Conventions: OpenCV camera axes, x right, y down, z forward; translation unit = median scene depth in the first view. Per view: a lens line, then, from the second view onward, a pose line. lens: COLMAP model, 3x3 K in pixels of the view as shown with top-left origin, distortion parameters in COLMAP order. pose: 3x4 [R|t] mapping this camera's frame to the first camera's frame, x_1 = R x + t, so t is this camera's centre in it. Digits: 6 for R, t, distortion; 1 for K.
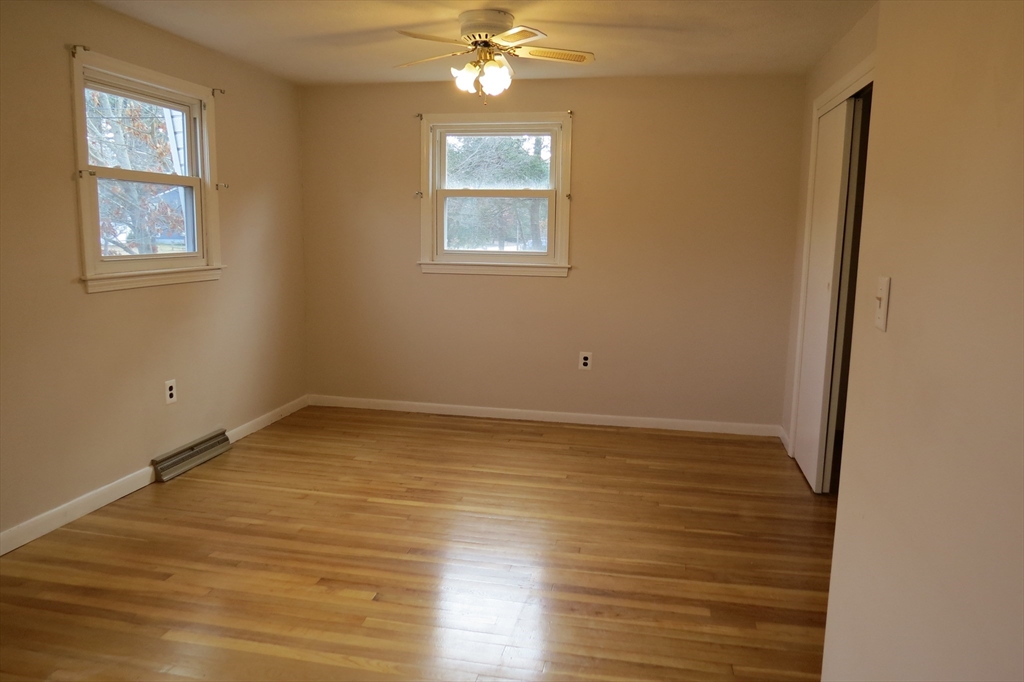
lens RADIAL K [[730.0, 0, 514.0], [0, 730.0, 342.6], [0, 0, 1]] dist [-0.036316, 0.021484]
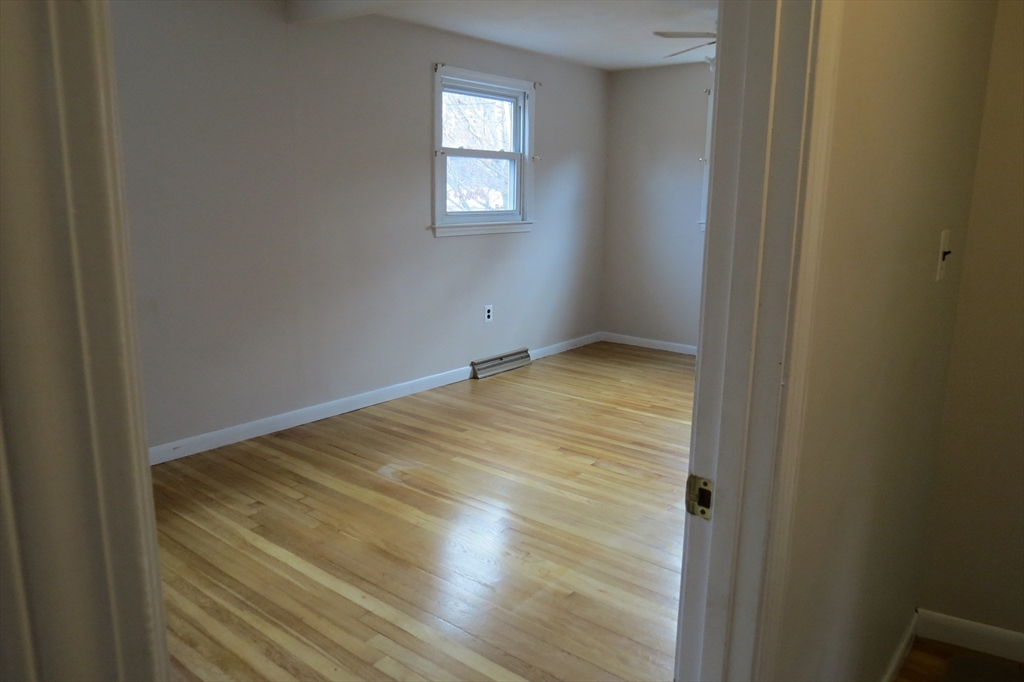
lens RADIAL K [[730.0, 0, 514.0], [0, 730.0, 342.6], [0, 0, 1]] dist [-0.036316, 0.021484]
pose [[0.888157, 0.087492, -0.451135, 0.213279], [-0.066630, 0.995852, 0.061958, 0.038884], [0.454685, -0.024969, 0.890302, -0.217099]]
